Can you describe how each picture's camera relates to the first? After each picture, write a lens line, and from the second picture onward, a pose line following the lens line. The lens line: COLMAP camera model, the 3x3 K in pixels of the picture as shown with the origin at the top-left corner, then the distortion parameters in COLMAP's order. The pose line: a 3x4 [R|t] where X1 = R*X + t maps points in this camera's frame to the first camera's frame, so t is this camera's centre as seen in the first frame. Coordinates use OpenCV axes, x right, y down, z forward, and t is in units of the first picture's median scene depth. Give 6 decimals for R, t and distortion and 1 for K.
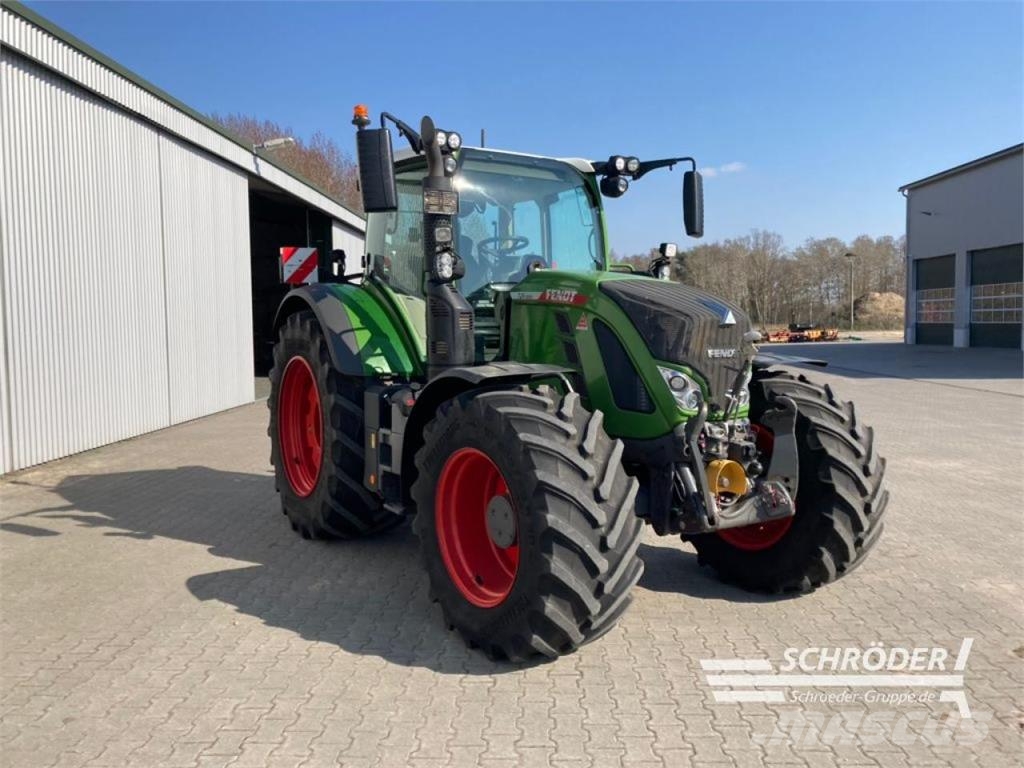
lens RADIAL K [[845.3, 0, 512.7], [0, 845.3, 383.0], [0, 0, 1]] dist [0.061140, -0.072387]
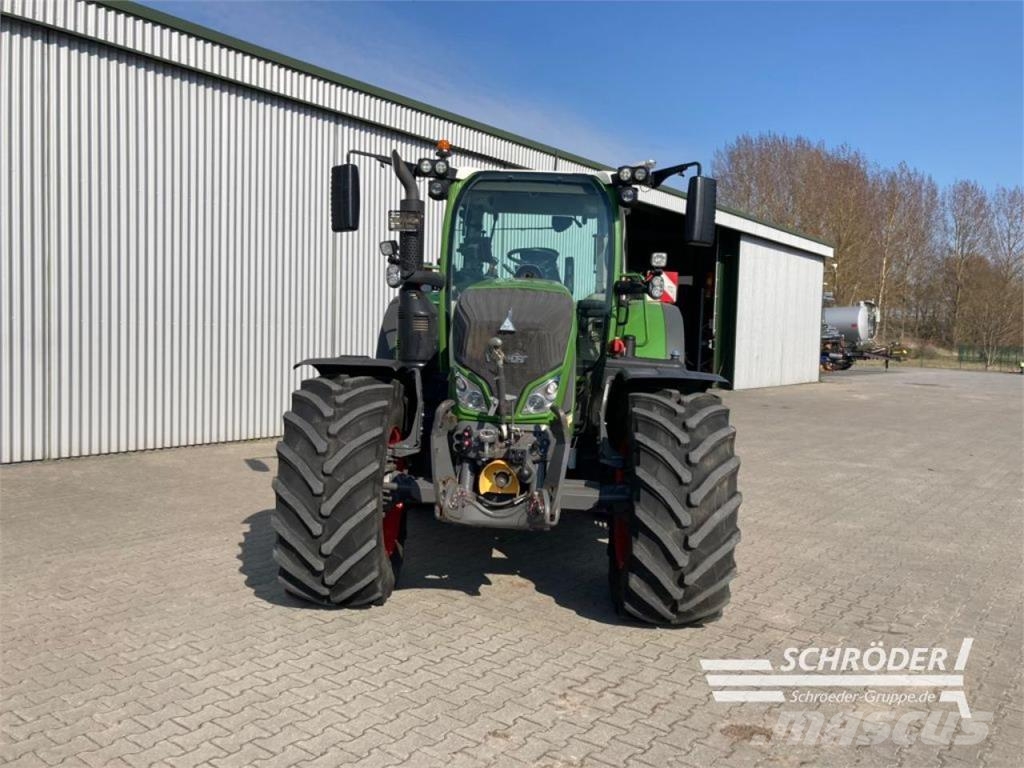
lens RADIAL K [[845.3, 0, 512.7], [0, 845.3, 383.0], [0, 0, 1]] dist [0.061140, -0.072387]
pose [[0.808276, 0.071704, -0.584421, 0.657642], [-0.082875, 0.996531, 0.007647, -0.010363], [0.582942, 0.042253, 0.811414, 0.128461]]
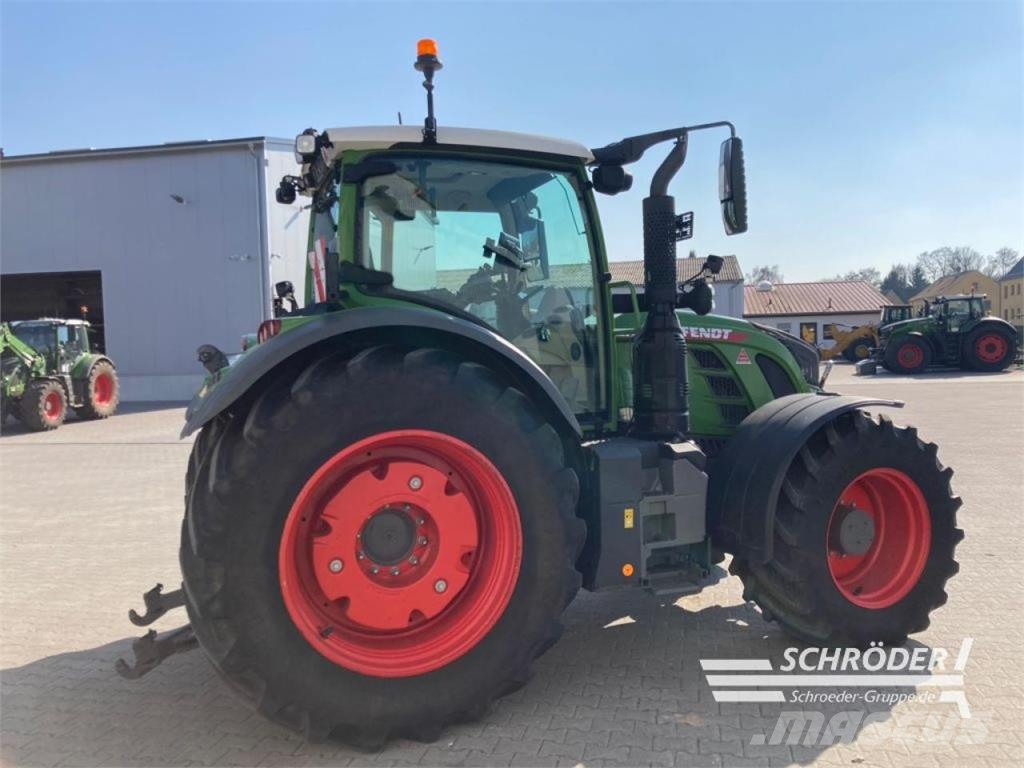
lens RADIAL K [[845.3, 0, 512.7], [0, 845.3, 383.0], [0, 0, 1]] dist [0.061140, -0.072387]
pose [[0.185235, -0.039526, 0.981899, -0.892913], [0.096361, 0.995106, 0.021879, -0.077047], [-0.977958, 0.090564, 0.188137, 0.909489]]
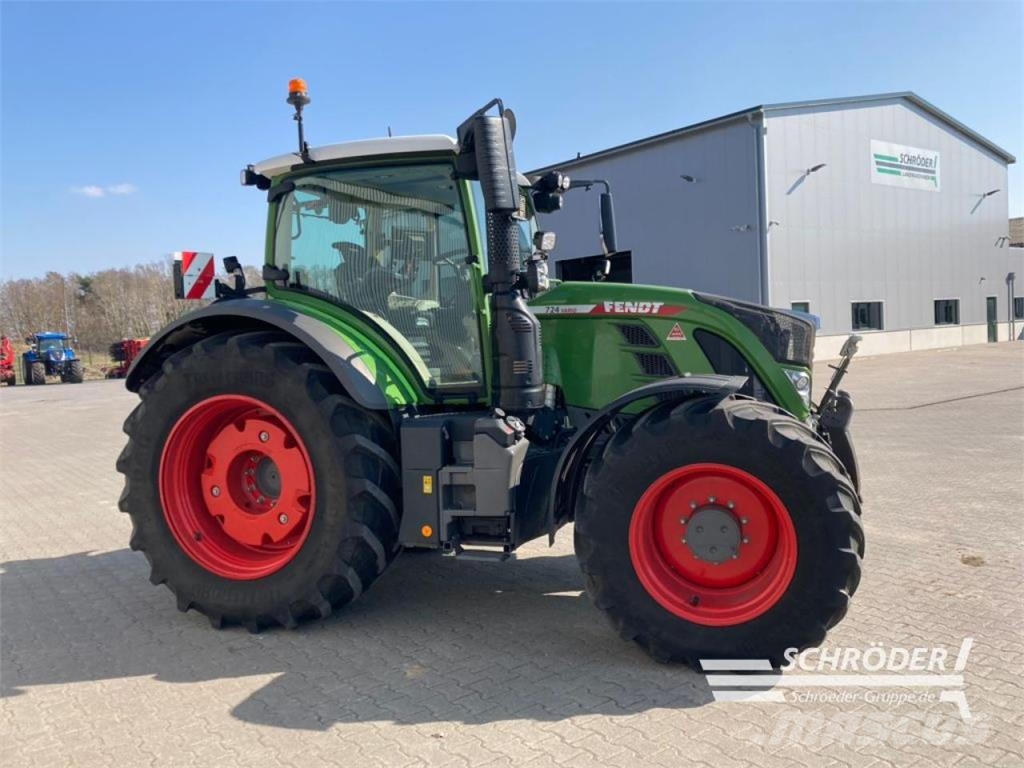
lens RADIAL K [[849.3, 0, 520.6], [0, 849.3, 382.2], [0, 0, 1]] dist [0.015408, -0.002797]
pose [[0.773215, -0.061726, 0.631132, -0.591274], [0.082708, 0.996566, -0.003861, -0.020574], [-0.628727, 0.055185, 0.775666, 0.275890]]
